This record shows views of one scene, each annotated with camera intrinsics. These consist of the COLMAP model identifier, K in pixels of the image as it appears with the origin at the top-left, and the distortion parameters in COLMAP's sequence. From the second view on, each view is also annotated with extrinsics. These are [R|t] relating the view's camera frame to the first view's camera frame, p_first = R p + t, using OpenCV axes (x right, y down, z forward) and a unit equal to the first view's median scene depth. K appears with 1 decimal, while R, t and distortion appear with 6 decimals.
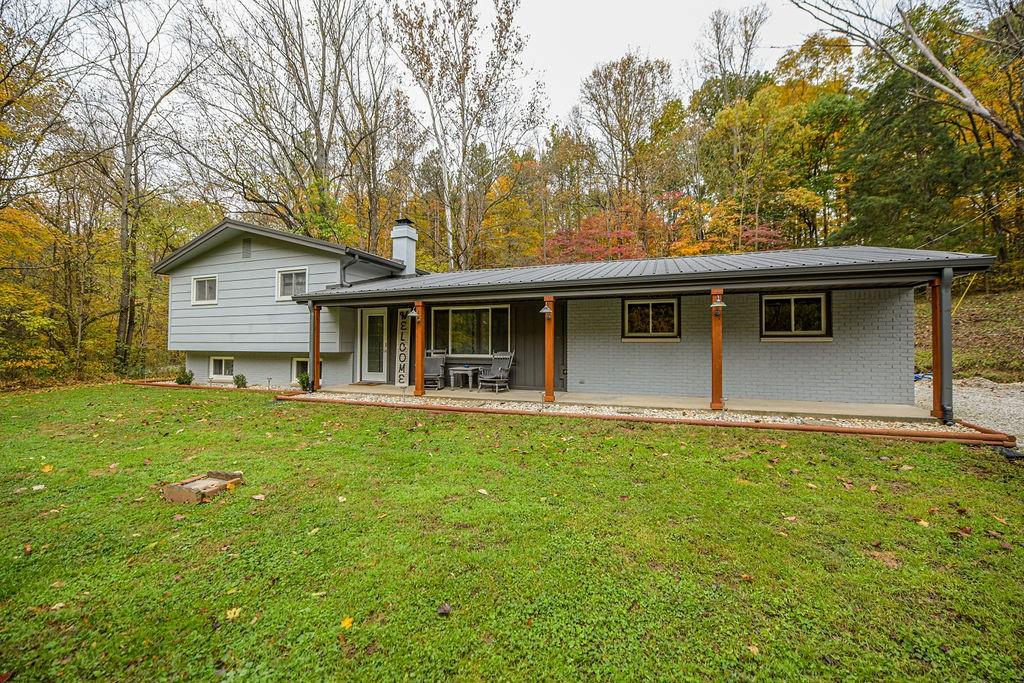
lens RADIAL K [[412.1, 0, 512.0], [0, 412.1, 341.5], [0, 0, 1]] dist [-0.015894, 0.000059]
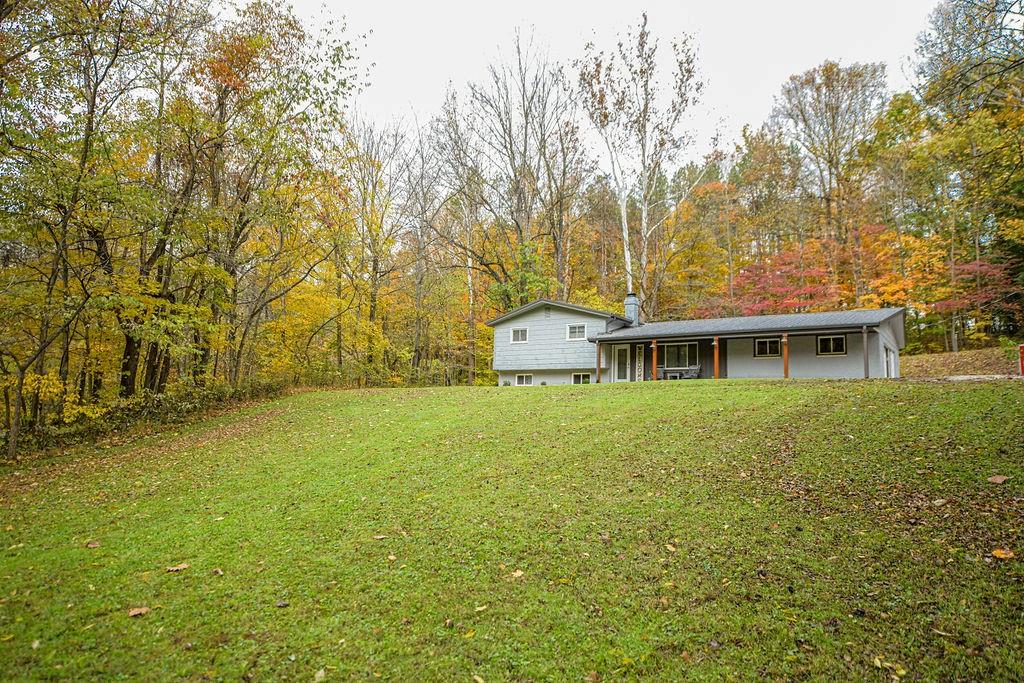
lens RADIAL K [[698.3, 0, 512.0], [0, 698.3, 341.5], [0, 0, 1]] dist [0.000067, 0.000908]
pose [[0.969180, -0.005427, -0.246293, -0.035663], [-0.021099, 0.994255, -0.104937, 0.229775], [0.245447, 0.106899, 0.963498, -2.022293]]
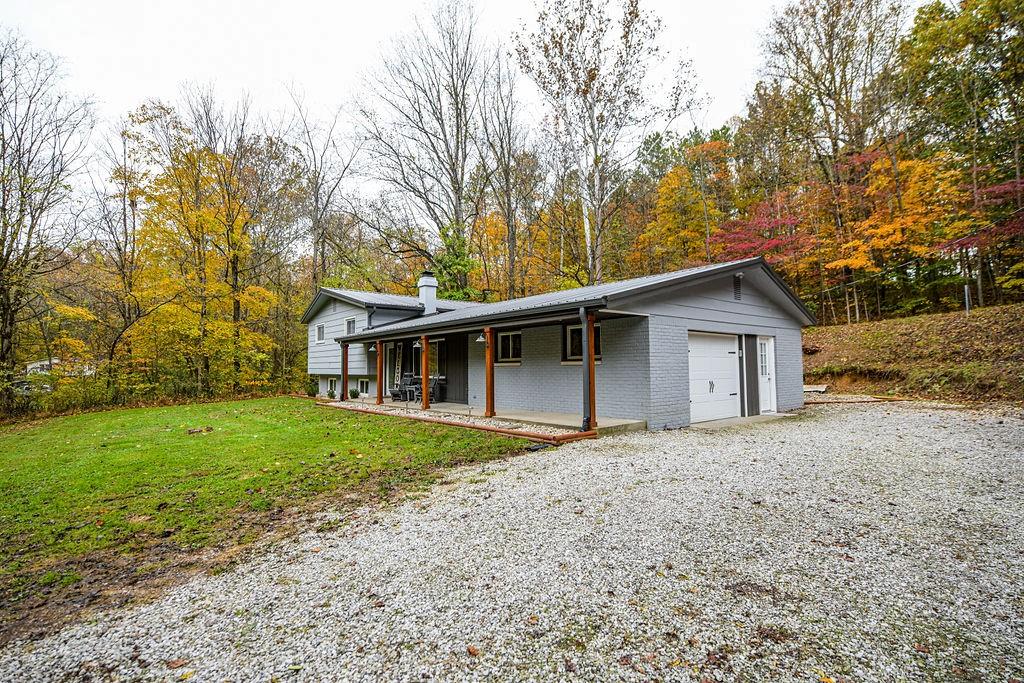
lens RADIAL K [[491.3, 0, 512.0], [0, 491.3, 341.5], [0, 0, 1]] dist [-0.014570, -0.000545]
pose [[0.860501, -0.038413, -0.507998, 0.814388], [0.020540, 0.998958, -0.040746, -0.008495], [0.509034, 0.024628, 0.860394, -0.208753]]
